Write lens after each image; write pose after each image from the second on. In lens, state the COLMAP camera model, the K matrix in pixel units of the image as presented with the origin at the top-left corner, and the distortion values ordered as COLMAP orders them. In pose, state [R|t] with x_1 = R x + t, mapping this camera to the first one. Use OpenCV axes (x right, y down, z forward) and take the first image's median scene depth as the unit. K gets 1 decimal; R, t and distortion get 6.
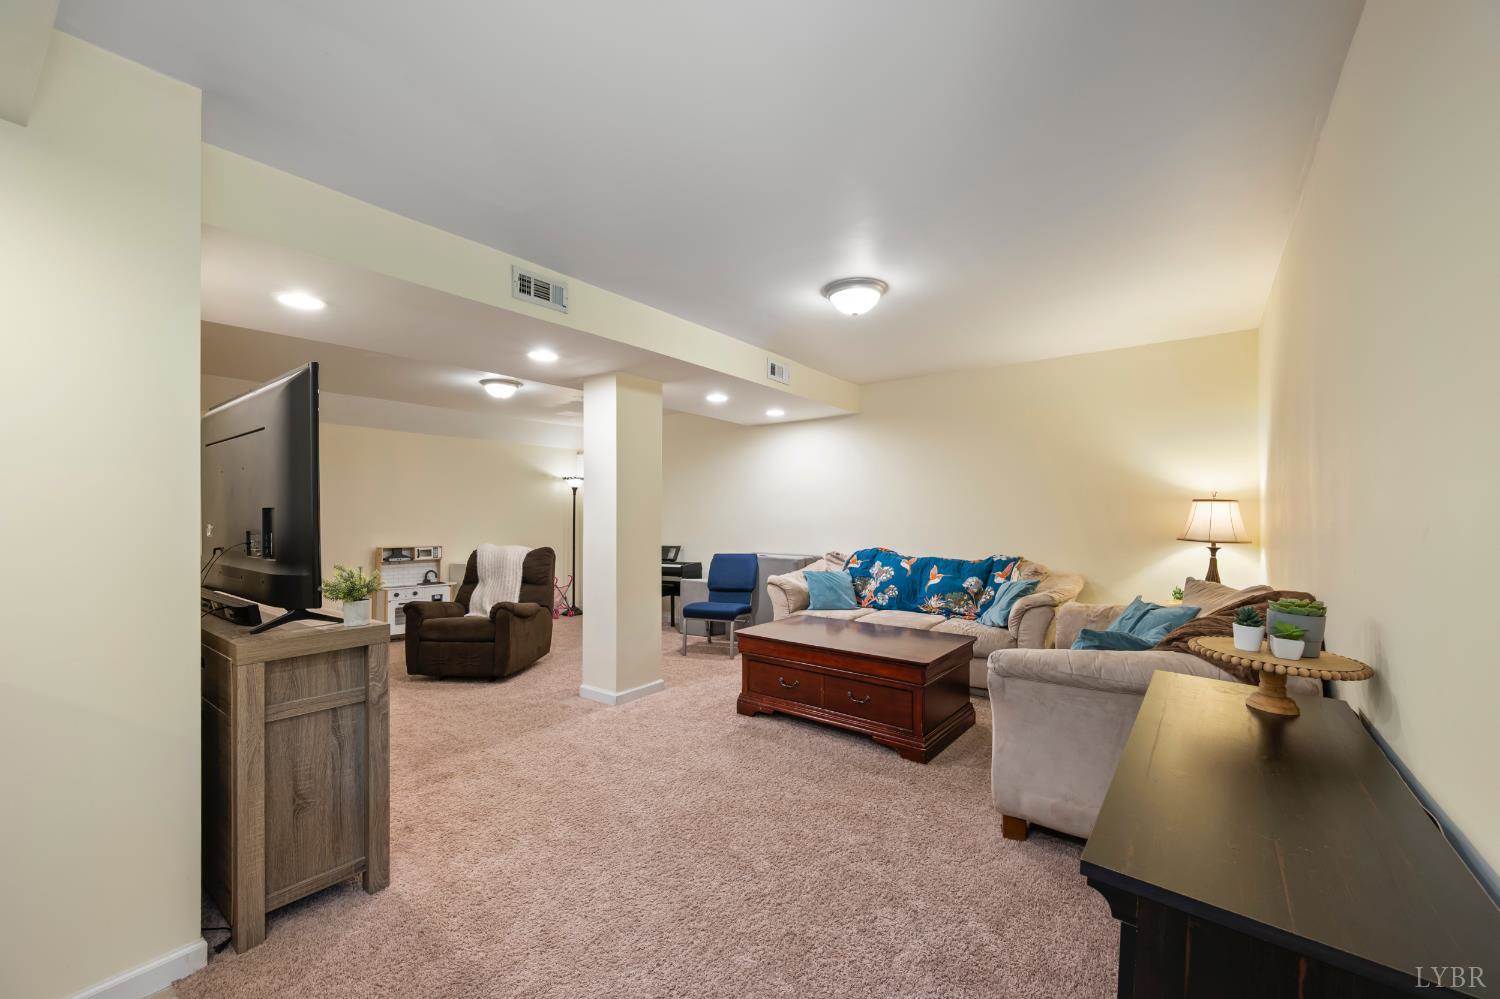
lens RADIAL K [[596.2, 0, 747.0], [0, 596.2, 508.0], [0, 0, 1]] dist [-0.001301, 0.000428]
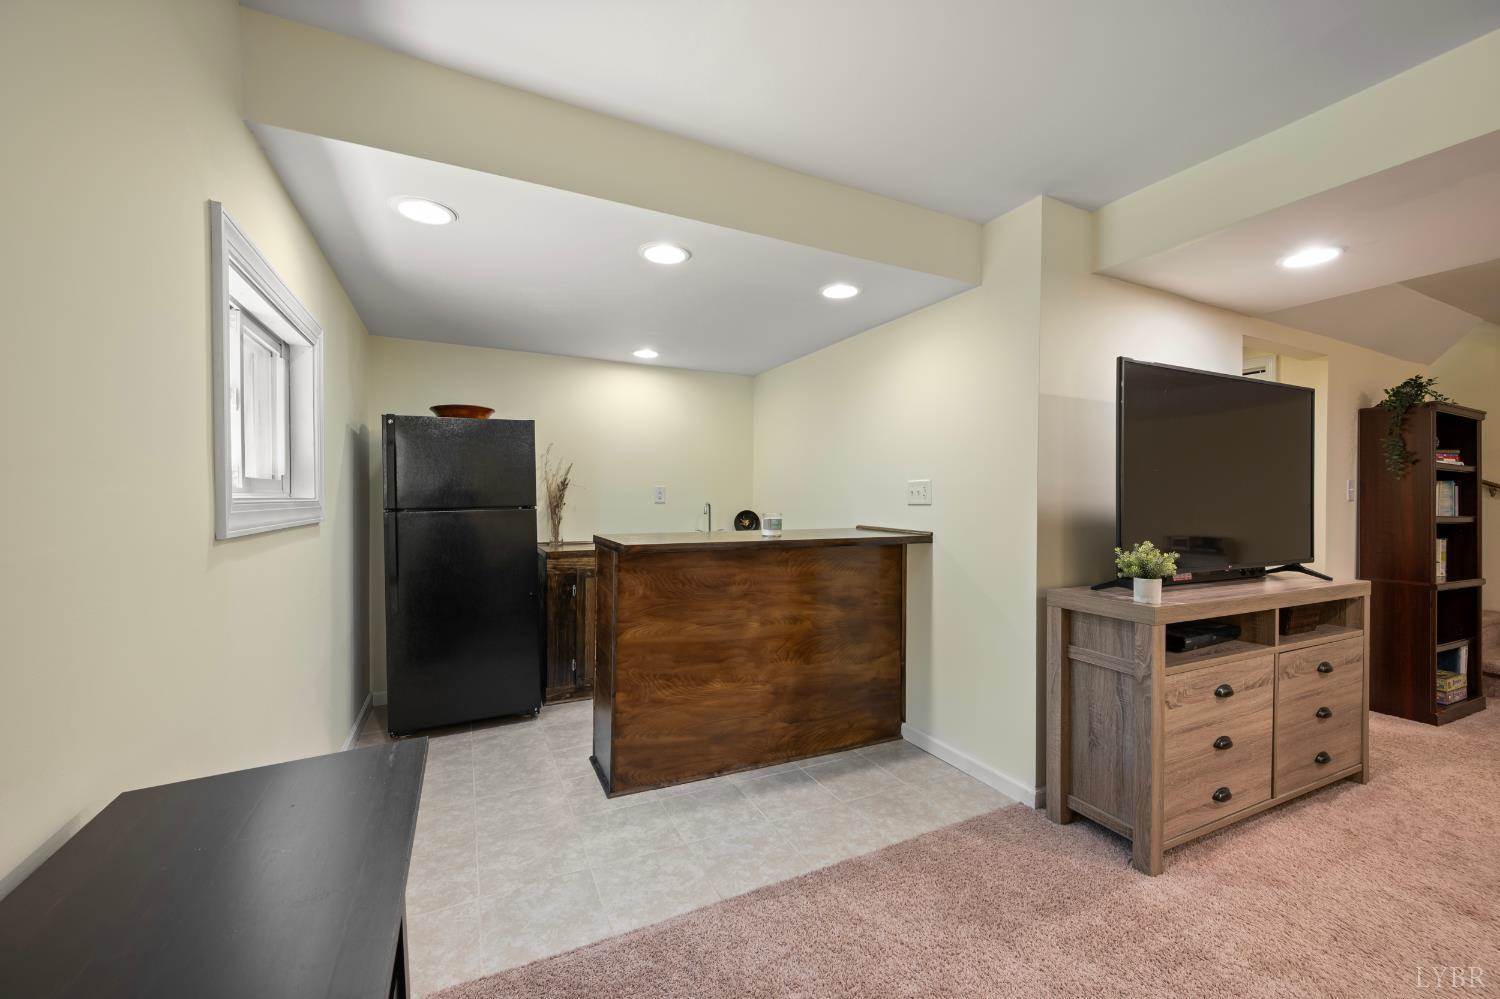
lens RADIAL K [[596.2, 0, 752.7], [0, 596.2, 501.3], [0, 0, 1]] dist [-0.001301, 0.000428]
pose [[-0.451715, 0.005863, -0.892143, 0.589146], [-0.003081, 0.999962, 0.008131, 0.017774], [0.892157, 0.006422, -0.451680, 0.908366]]
